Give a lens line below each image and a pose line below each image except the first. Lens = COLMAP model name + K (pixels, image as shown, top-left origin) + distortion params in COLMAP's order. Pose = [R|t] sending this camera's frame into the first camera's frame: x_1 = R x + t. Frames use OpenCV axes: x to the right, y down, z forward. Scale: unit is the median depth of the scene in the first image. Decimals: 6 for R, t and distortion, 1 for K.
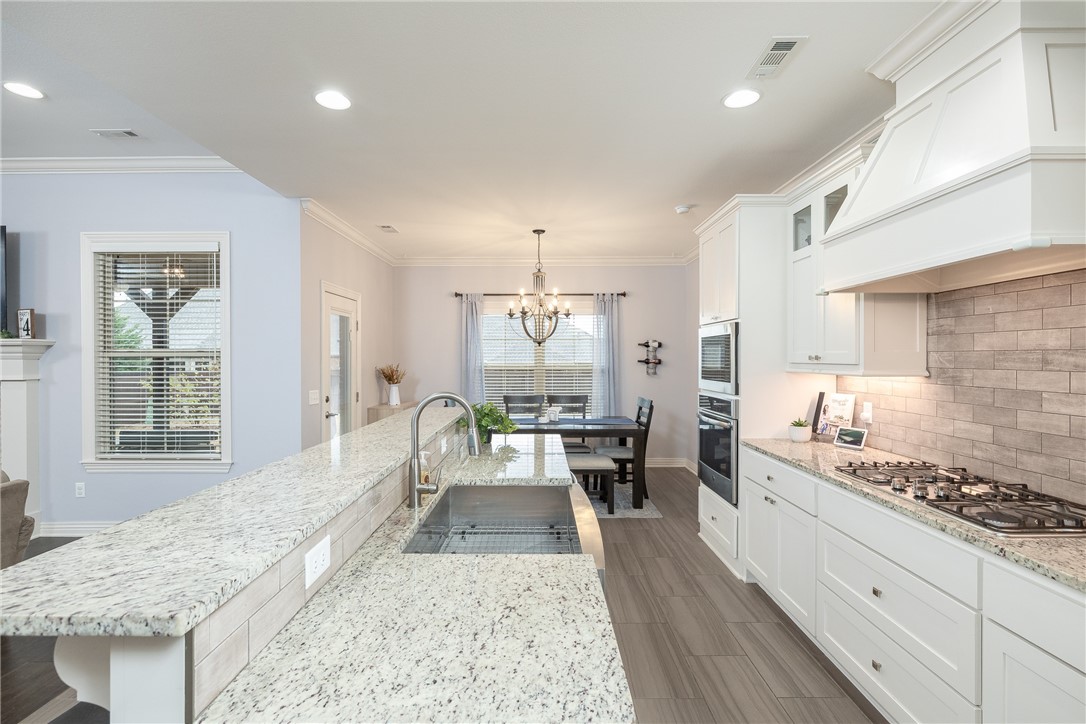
lens RADIAL K [[506.1, 0, 535.5], [0, 506.1, 359.0], [0, 0, 1]] dist [-0.003092, -0.000493]
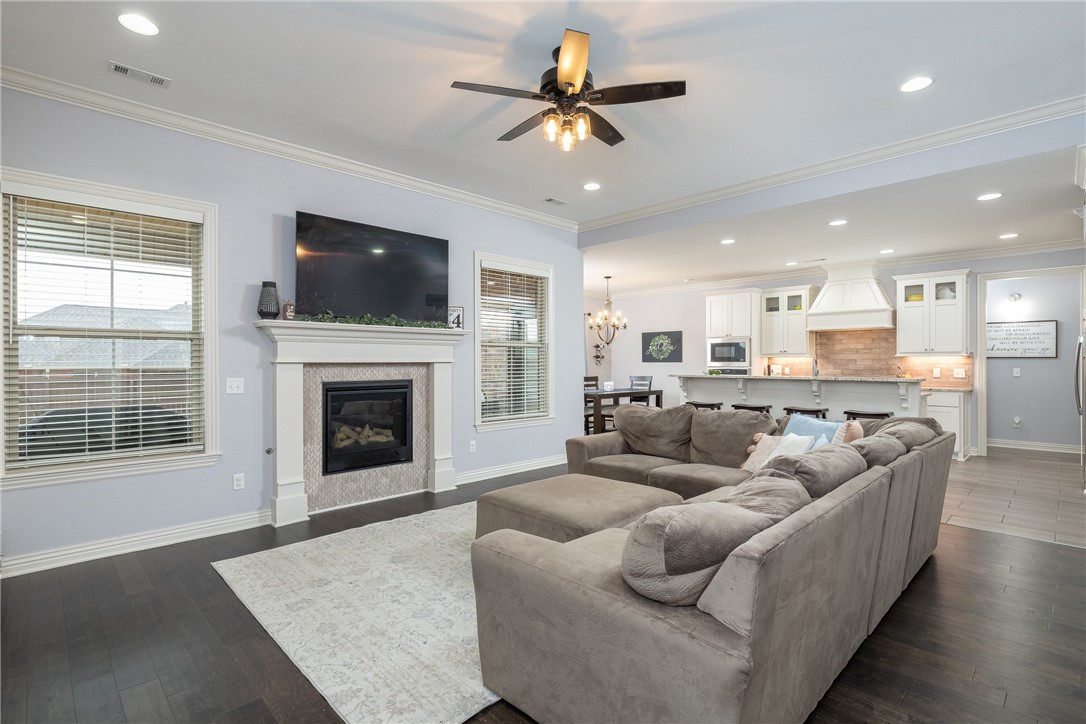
lens RADIAL K [[519.8, 0, 538.4], [0, 519.8, 360.0], [0, 0, 1]] dist [-0.000313, 0.000132]
pose [[0.716798, 0.004609, 0.697265, -2.424098], [0.002401, 0.999956, -0.009077, 0.067168], [-0.697276, 0.008180, 0.716756, -0.132078]]
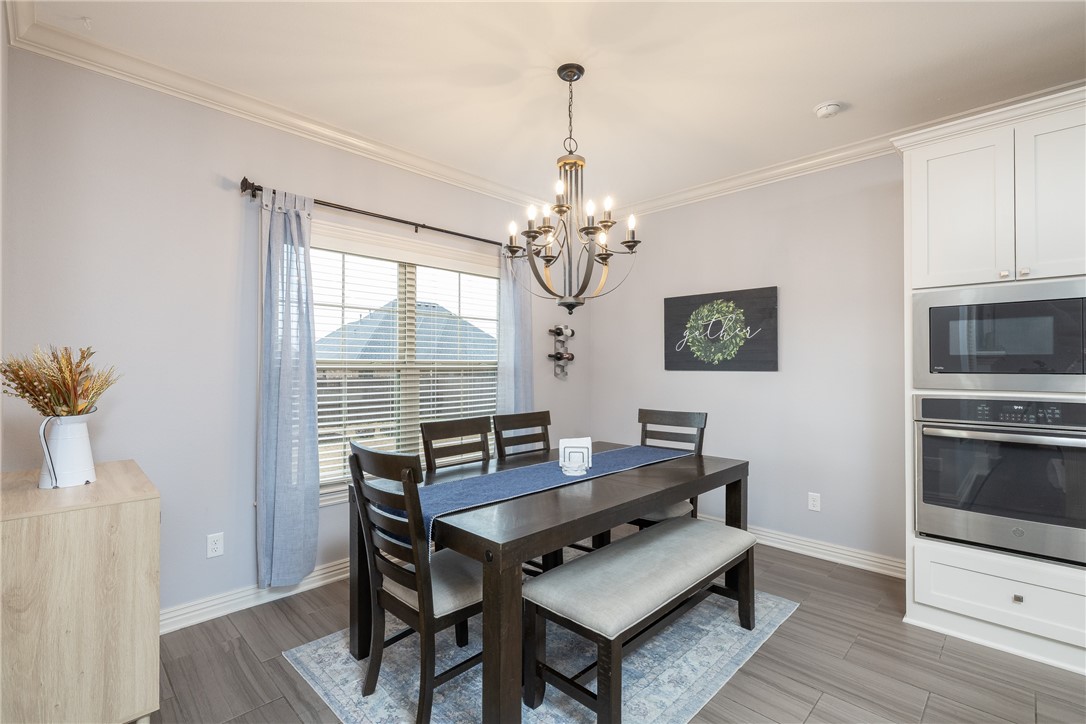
lens RADIAL K [[495.3, 0, 541.2], [0, 495.3, 358.9], [0, 0, 1]] dist [-0.002243, -0.000123]
pose [[0.702429, 0.012719, 0.711640, -0.610241], [-0.000231, 0.999844, -0.017643, 0.044553], [-0.711753, 0.012228, 0.702323, 1.237316]]
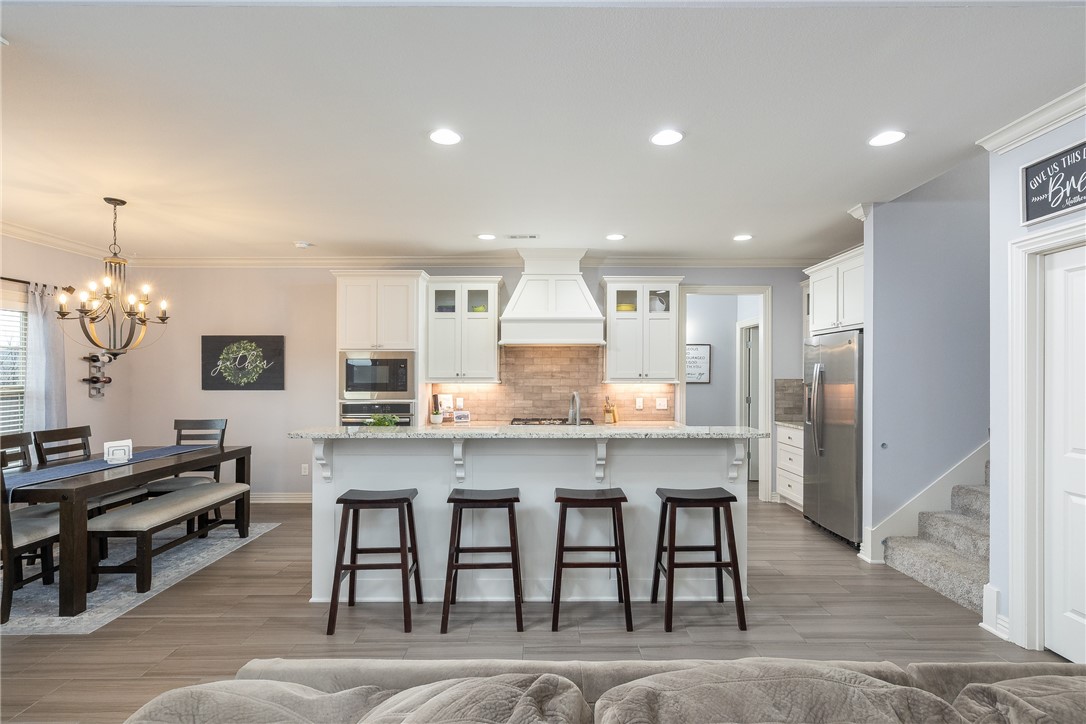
lens RADIAL K [[516.1, 0, 545.8], [0, 516.1, 371.8], [0, 0, 1]] dist [0.000455, 0.000042]
pose [[-0.003196, 0.007394, 0.999968, -1.313888], [0.004660, 0.999962, -0.007379, 0.002507], [-0.999984, 0.004636, -0.003230, 0.682558]]
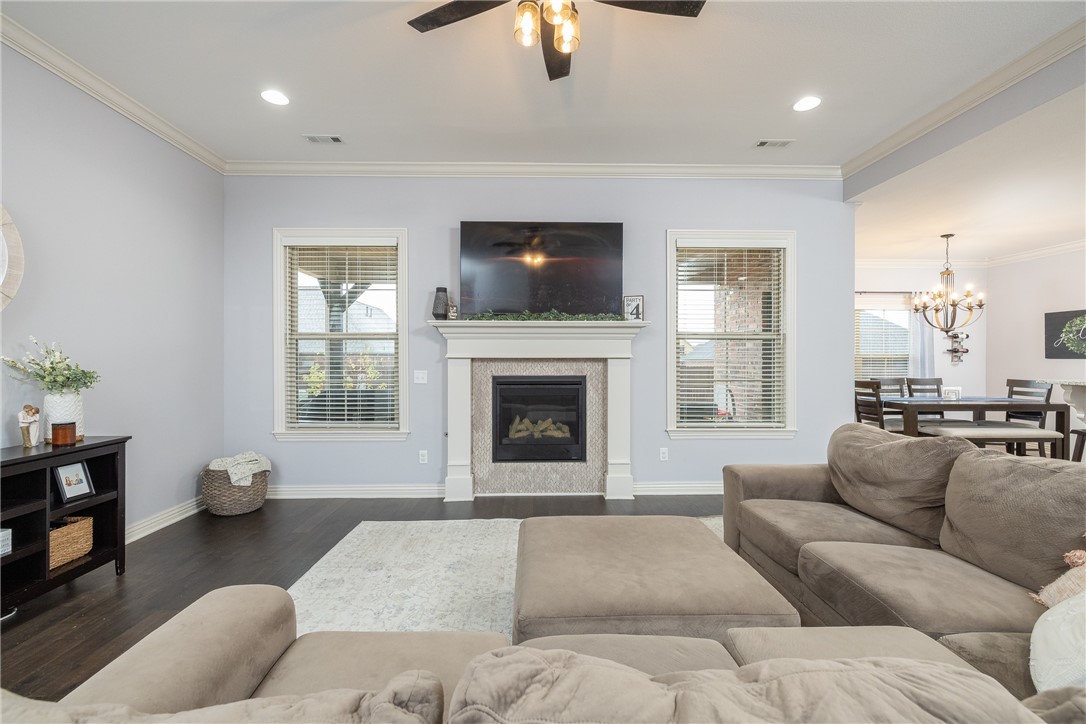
lens RADIAL K [[459.2, 0, 538.4], [0, 459.2, 359.6], [0, 0, 1]] dist [0.002072, 0.000176]
pose [[0.999679, 0.003707, 0.025061, -1.706247], [-0.003709, 0.999993, 0.000035, 0.064452], [-0.025060, -0.000128, 0.999686, -0.056840]]
